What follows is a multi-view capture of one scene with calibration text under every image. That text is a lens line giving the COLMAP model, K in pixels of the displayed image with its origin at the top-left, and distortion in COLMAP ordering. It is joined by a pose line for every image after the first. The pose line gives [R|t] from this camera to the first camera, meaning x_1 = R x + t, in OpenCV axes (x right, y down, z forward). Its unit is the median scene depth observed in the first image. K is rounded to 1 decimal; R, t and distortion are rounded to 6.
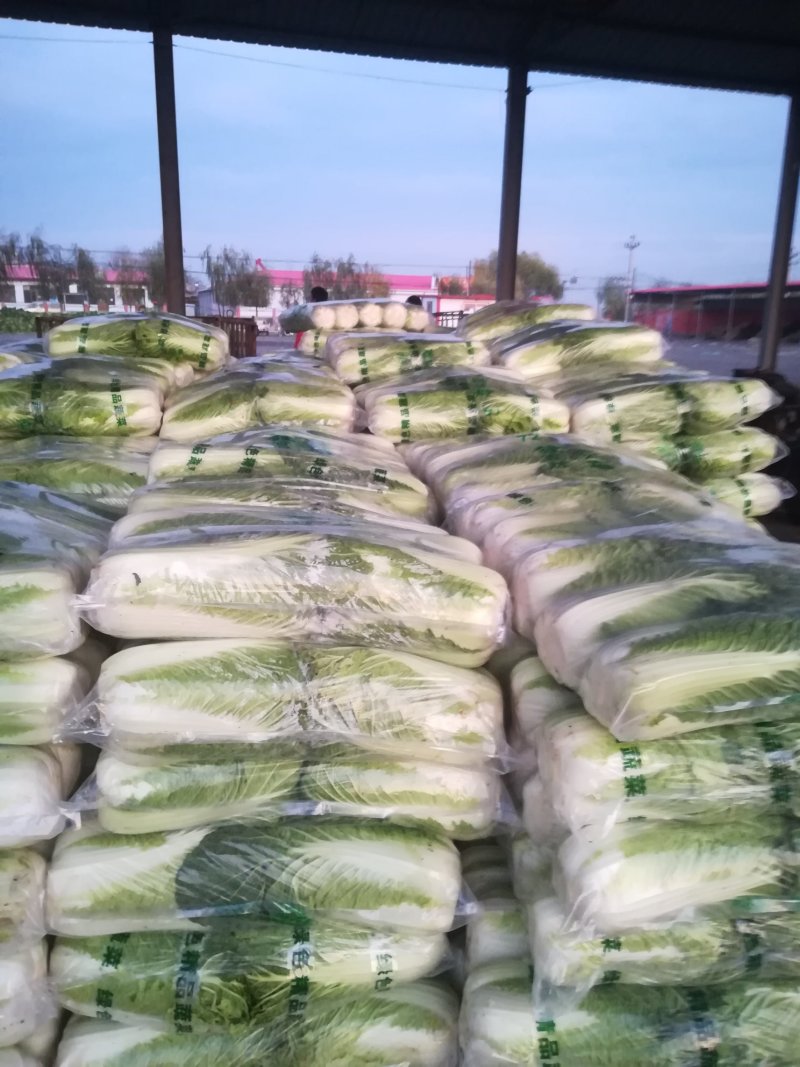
lens RADIAL K [[800.1, 0, 395.6], [0, 800.1, 534.4], [0, 0, 1]] dist [0.030985, -0.050861]
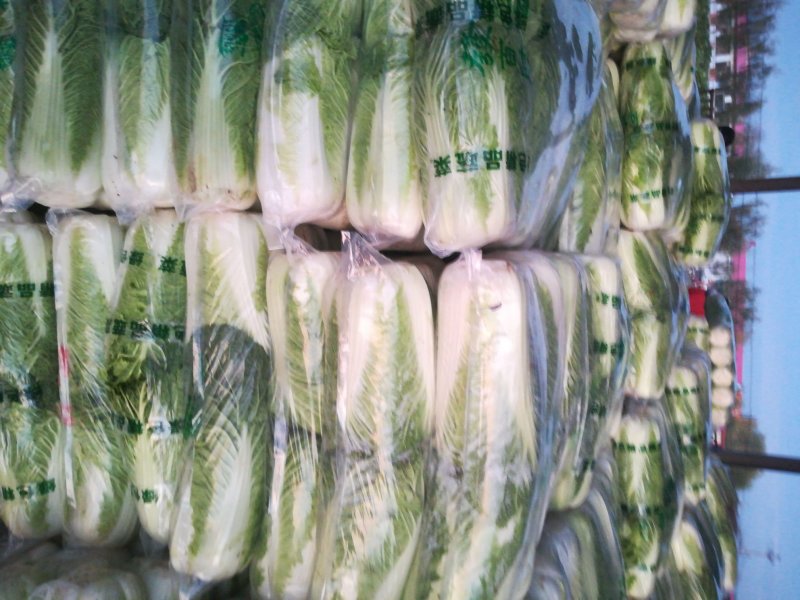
lens RADIAL K [[599.9, 0, 399.9], [0, 599.9, 294.7], [0, 0, 1]] dist [0.030985, -0.050861]
pose [[-0.034127, 0.996043, -0.082057, -0.183157], [-0.978765, -0.016704, 0.204302, 0.013105], [0.202123, 0.087286, 0.975463, 0.161505]]
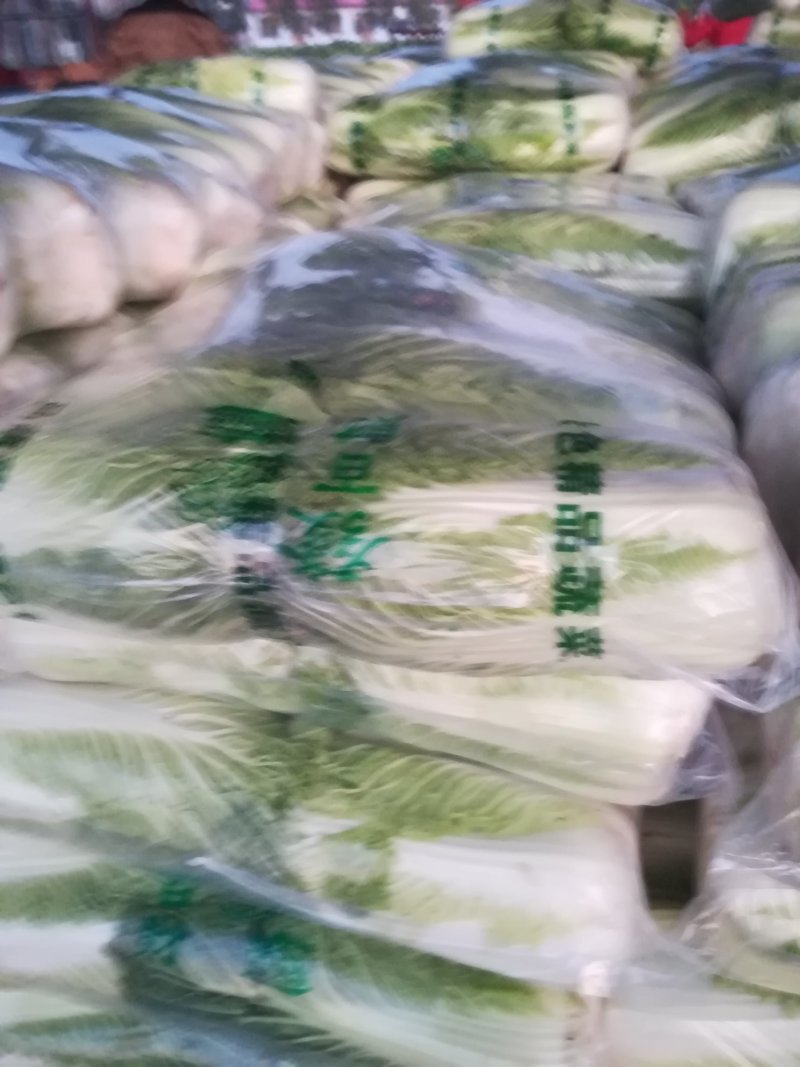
lens RADIAL K [[800.1, 0, 391.2], [0, 800.1, 535.5], [0, 0, 1]] dist [0.030985, -0.050861]
pose [[0.927690, 0.140767, -0.345798, -0.301751], [-0.034373, 0.954467, 0.296329, -0.037394], [0.371766, -0.263015, 0.890288, 0.379438]]
